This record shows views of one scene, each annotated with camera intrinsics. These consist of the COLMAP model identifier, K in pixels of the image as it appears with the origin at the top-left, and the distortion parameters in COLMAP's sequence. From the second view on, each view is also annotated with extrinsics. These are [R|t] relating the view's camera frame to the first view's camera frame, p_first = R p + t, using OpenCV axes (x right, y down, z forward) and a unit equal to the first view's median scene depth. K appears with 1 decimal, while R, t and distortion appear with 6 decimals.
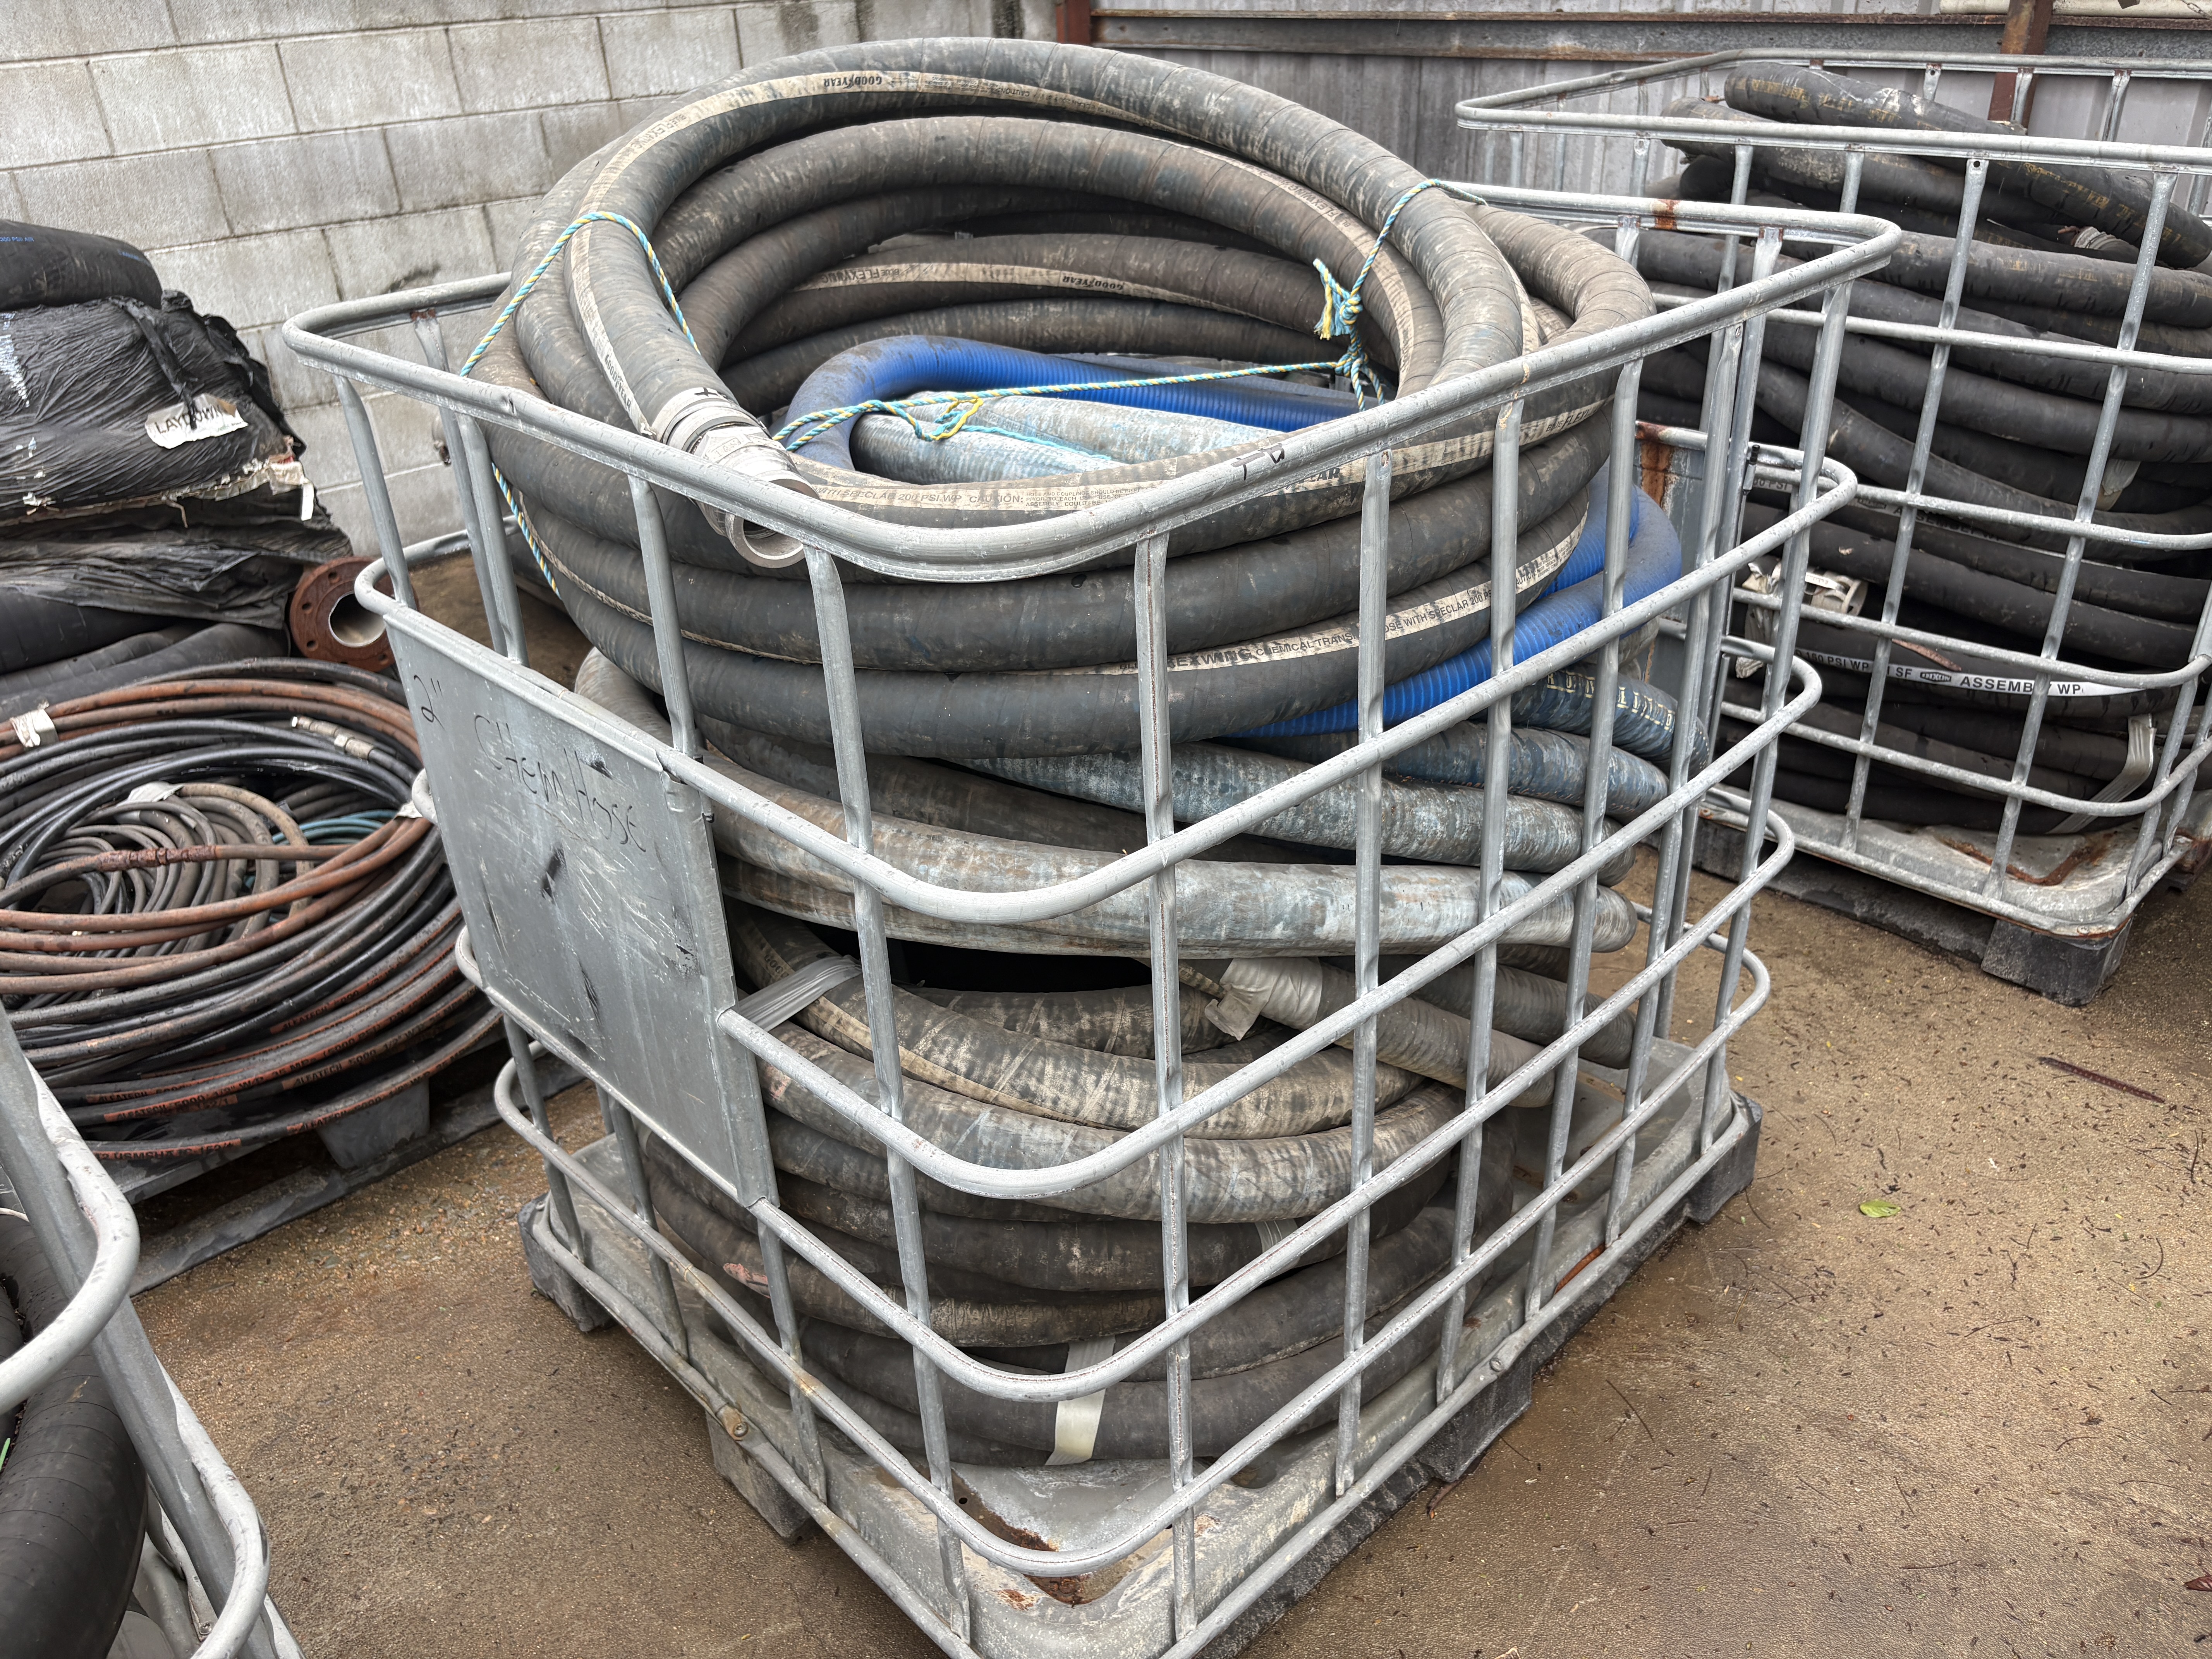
lens RADIAL K [[1661.1, 0, 1106.0], [0, 1661.1, 829.5], [0, 0, 1]] dist [0.061712, -0.067139]
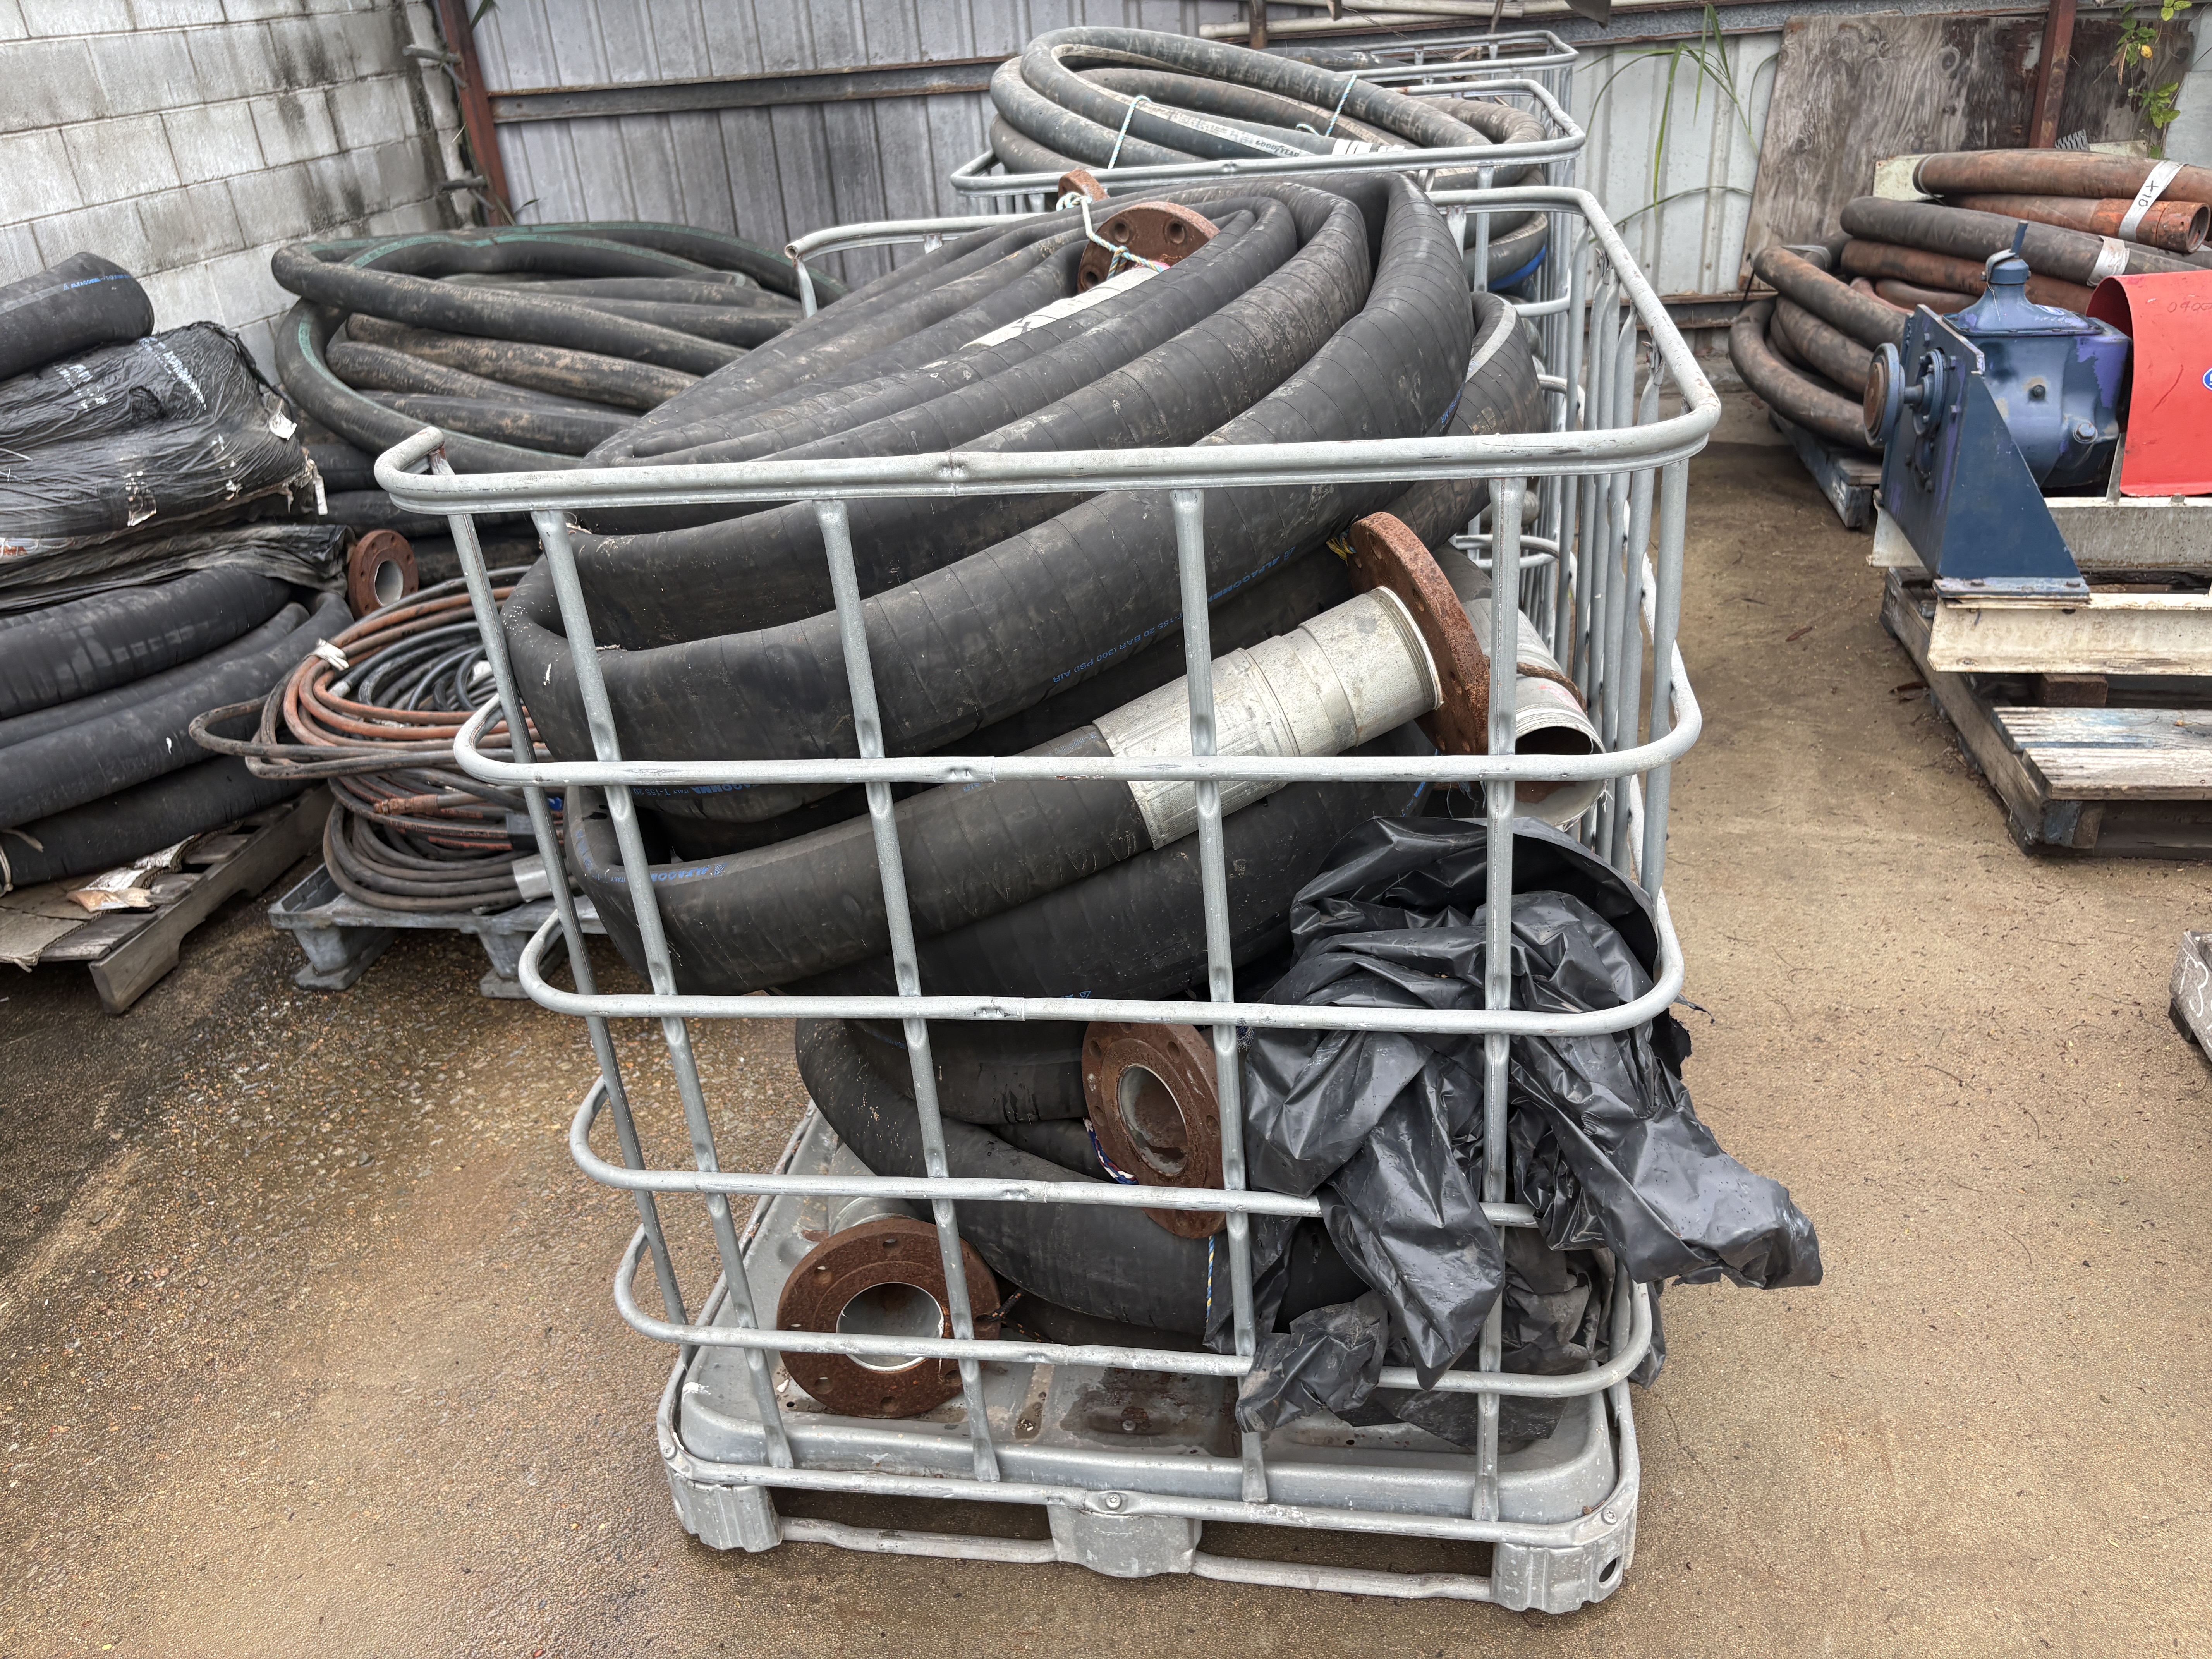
lens RADIAL K [[1676.7, 0, 1106.0], [0, 1676.7, 829.5], [0, 0, 1]] dist [0.067168, -0.089616]
pose [[0.803066, -0.289676, 0.520742, -0.540374], [0.321938, 0.946288, 0.029918, 0.124571], [-0.501438, 0.143621, 0.853190, -0.183235]]
